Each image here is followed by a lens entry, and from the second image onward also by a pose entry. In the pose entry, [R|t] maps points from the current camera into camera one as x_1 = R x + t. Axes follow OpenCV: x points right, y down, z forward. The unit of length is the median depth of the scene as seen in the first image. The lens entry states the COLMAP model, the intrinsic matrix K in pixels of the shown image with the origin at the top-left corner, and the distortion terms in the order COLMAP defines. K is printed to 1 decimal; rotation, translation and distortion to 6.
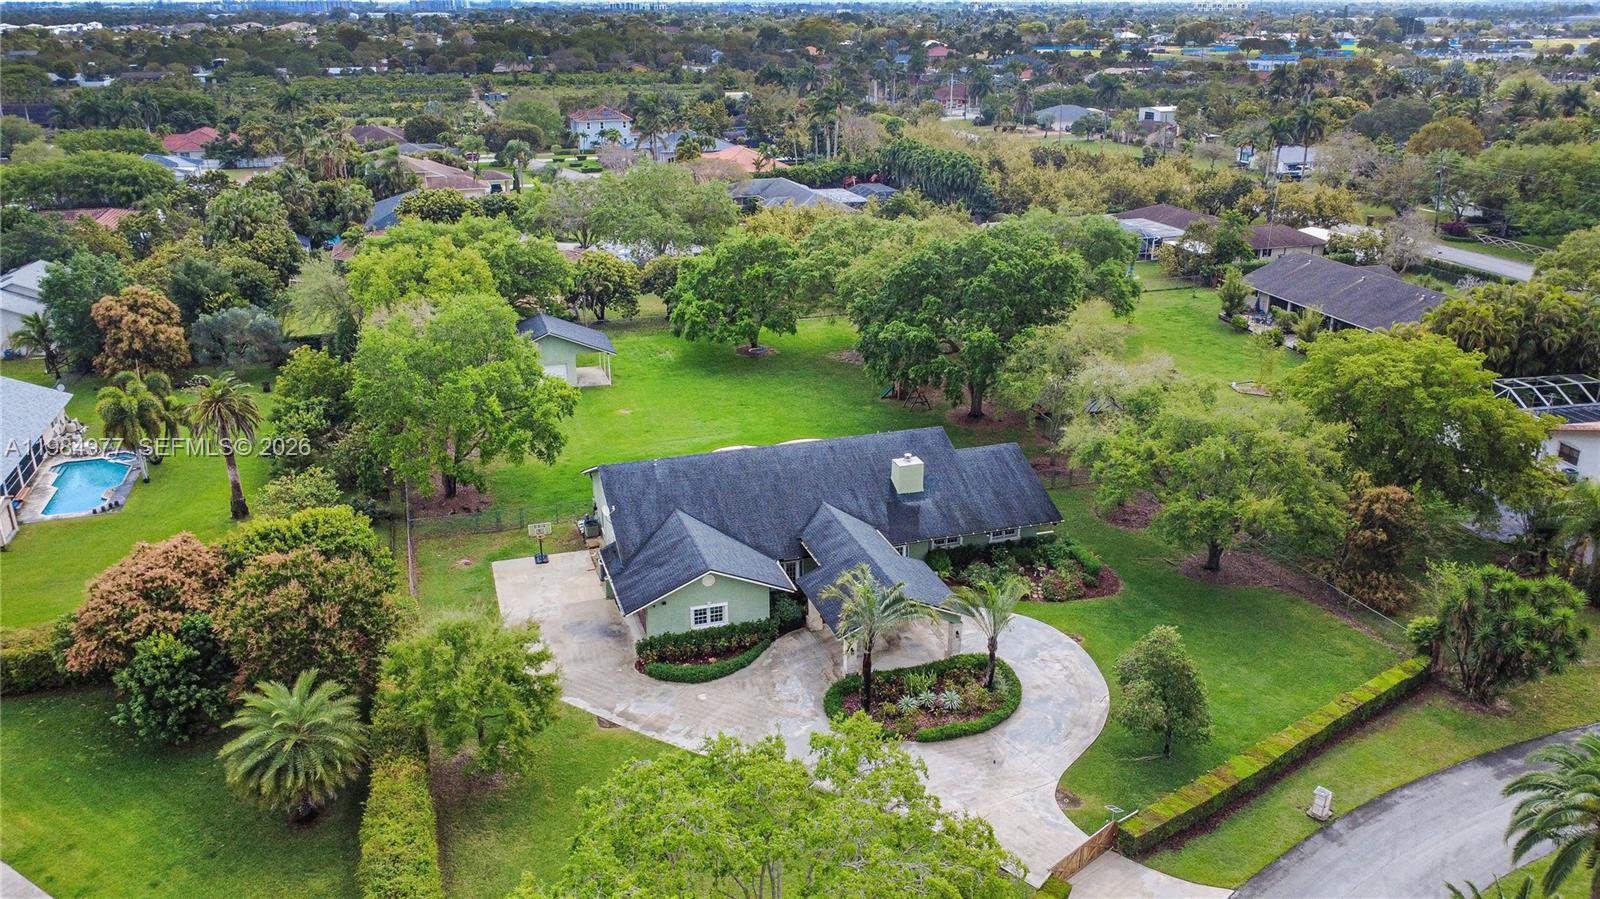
lens RADIAL K [[1224.8, 0, 800.0], [0, 1224.8, 449.5], [0, 0, 1]] dist [0.000160, -0.000053]
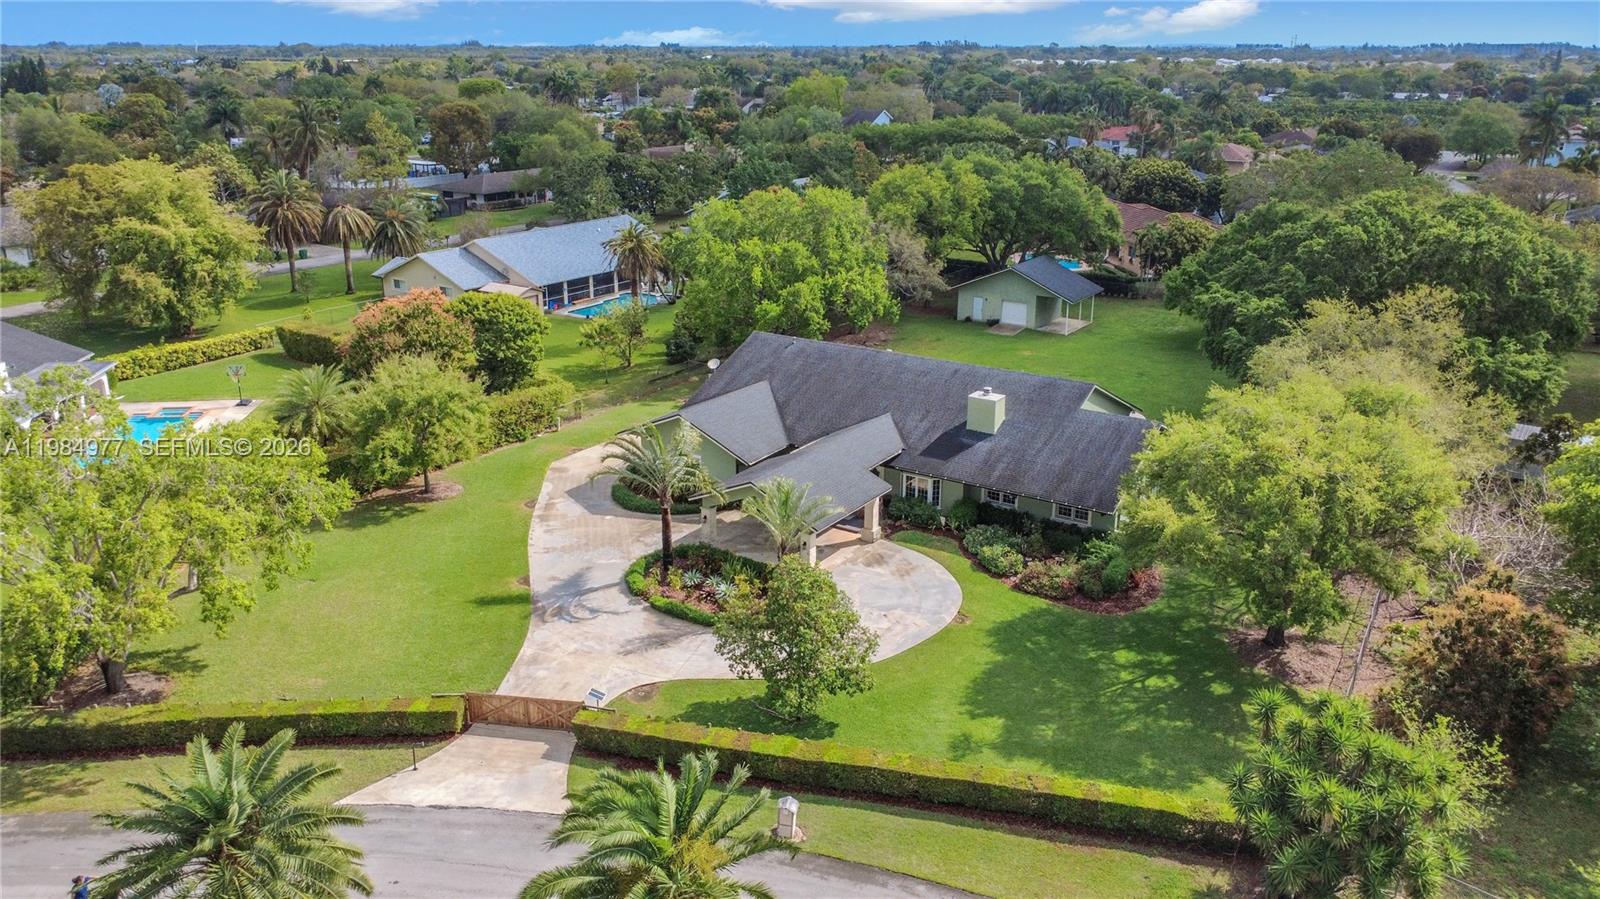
lens RADIAL K [[1200.5, 0, 800.0], [0, 1200.5, 449.5], [0, 0, 1]] dist [0.000563, -0.007005]
pose [[0.624381, 0.251657, -0.739471, 0.446987], [-0.273004, 0.957284, 0.095269, 0.000841], [0.731858, 0.142394, 0.666414, 0.239955]]
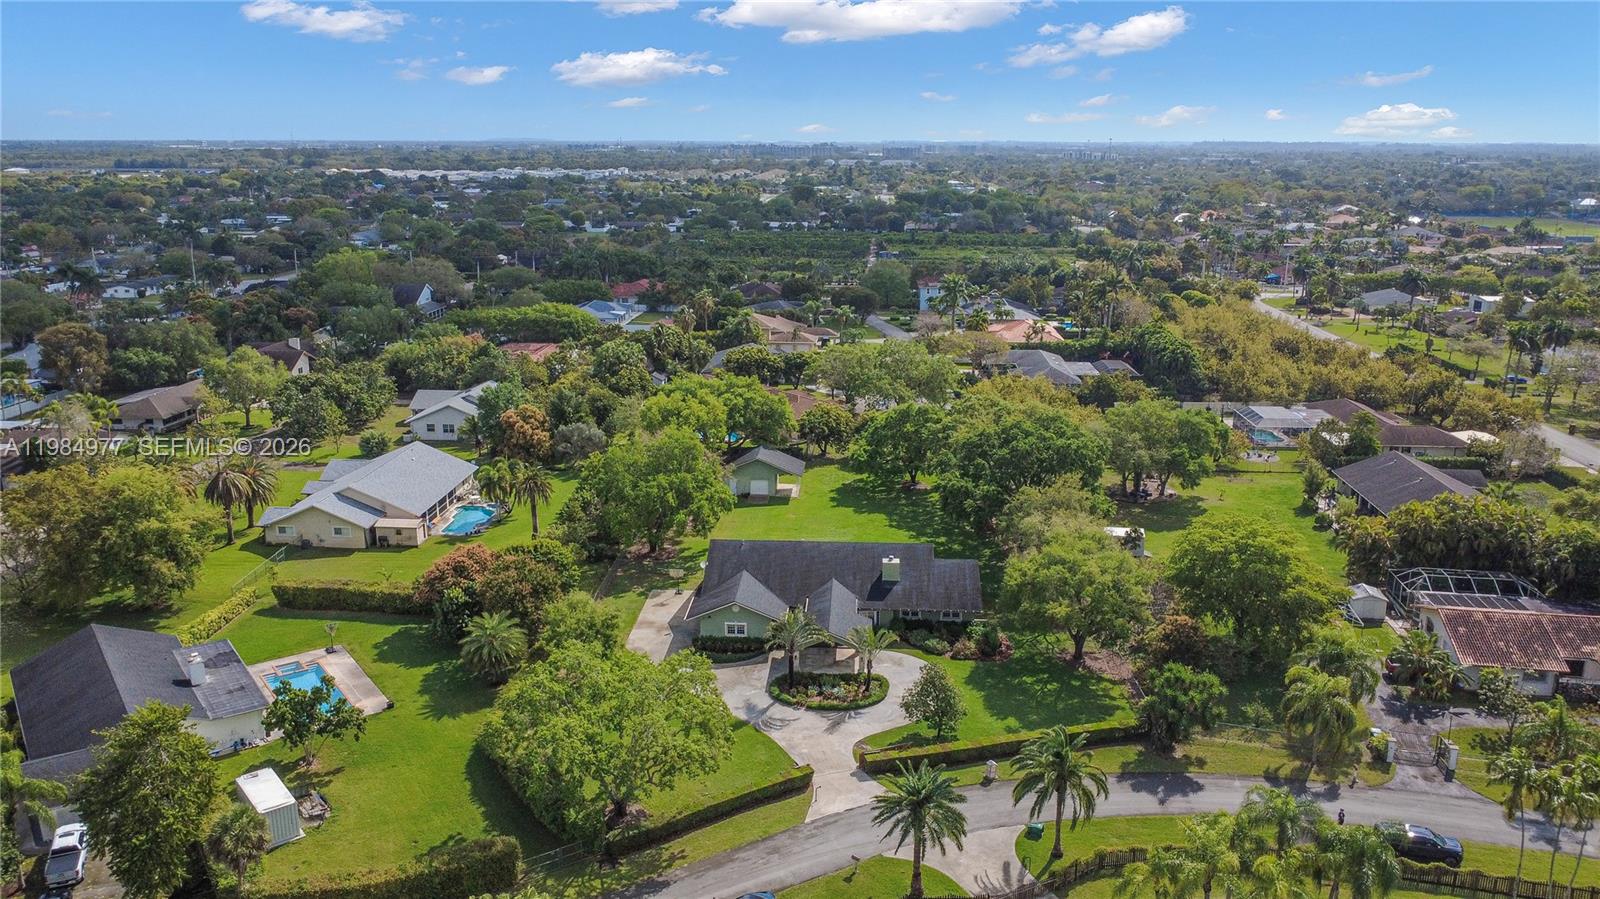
lens RADIAL K [[1209.9, 0, 800.0], [0, 1209.9, 449.5], [0, 0, 1]] dist [0.000983, 0.001777]
pose [[0.933229, 0.094886, -0.346527, 0.354635], [-0.129746, 0.988414, -0.078768, 0.004295], [0.335038, 0.118469, 0.934727, -0.367295]]
